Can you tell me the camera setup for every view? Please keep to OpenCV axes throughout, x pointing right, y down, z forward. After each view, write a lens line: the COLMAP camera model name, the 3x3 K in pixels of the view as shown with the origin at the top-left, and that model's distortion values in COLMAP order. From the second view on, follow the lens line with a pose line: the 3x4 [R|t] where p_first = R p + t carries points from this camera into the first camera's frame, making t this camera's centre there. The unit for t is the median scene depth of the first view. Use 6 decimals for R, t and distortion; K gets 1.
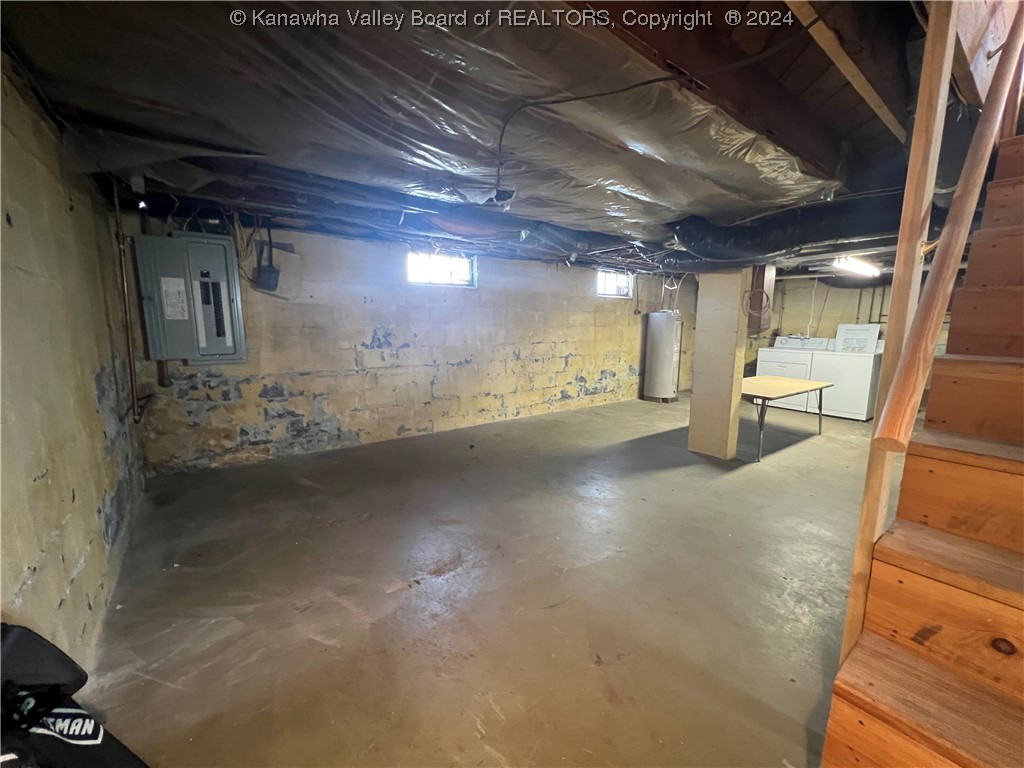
lens RADIAL K [[411.0, 0, 511.4], [0, 411.0, 385.3], [0, 0, 1]] dist [-0.001490, 0.000409]
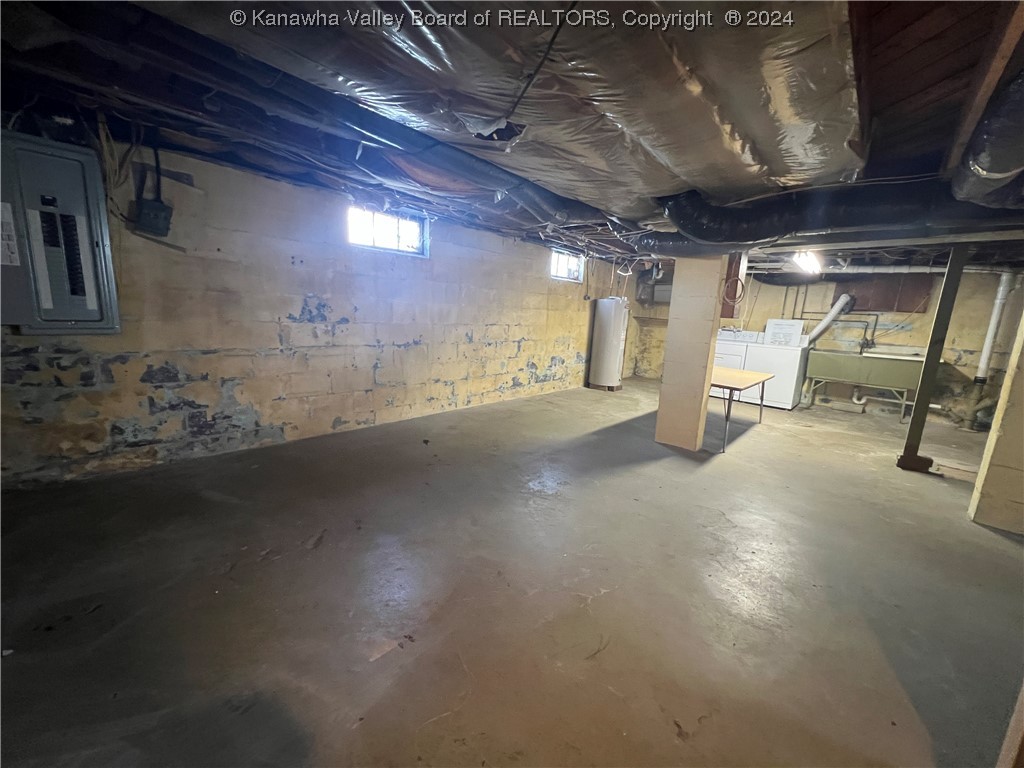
lens RADIAL K [[411.0, 0, 510.7], [0, 411.0, 385.0], [0, 0, 1]] dist [-0.001490, 0.000409]
pose [[0.978348, 0.010557, 0.206695, -0.108707], [-0.017913, 0.999270, 0.033752, -0.002039], [-0.206188, -0.036723, 0.977823, 0.134092]]
